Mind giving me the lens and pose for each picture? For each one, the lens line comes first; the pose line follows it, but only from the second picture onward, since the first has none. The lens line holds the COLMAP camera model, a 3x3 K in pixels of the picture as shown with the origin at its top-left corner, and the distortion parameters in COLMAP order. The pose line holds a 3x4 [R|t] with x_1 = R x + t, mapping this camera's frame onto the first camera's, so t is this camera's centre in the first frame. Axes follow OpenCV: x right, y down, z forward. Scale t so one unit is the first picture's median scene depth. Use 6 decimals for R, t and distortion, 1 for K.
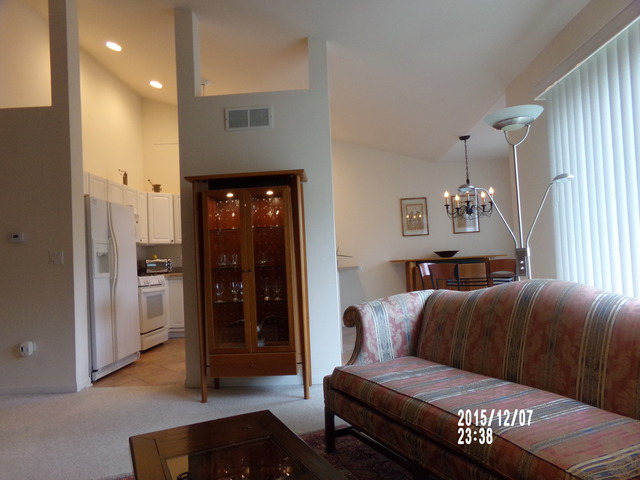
lens RADIAL K [[437.5, 0, 320.0], [0, 437.5, 240.0], [0, 0, 1]] dist [-0.002305, -0.000483]
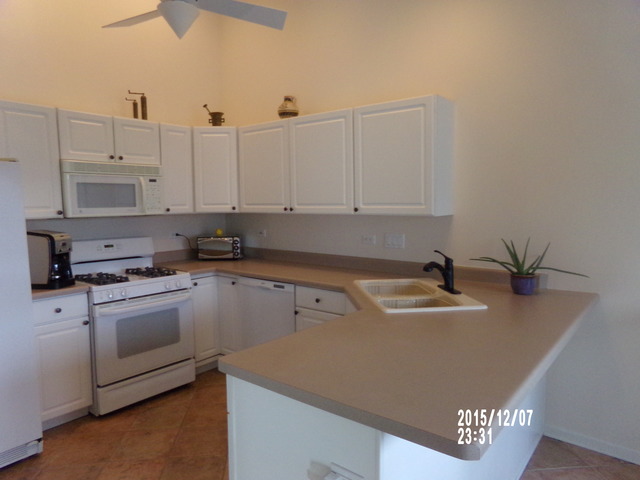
lens RADIAL K [[437.5, 0, 320.0], [0, 437.5, 240.0], [0, 0, 1]] dist [-0.002305, -0.000483]
pose [[0.805747, 0.084226, -0.586240, 0.116992], [0.005362, 0.988758, 0.149427, -0.047315], [0.592235, -0.123544, 0.796238, 0.646724]]
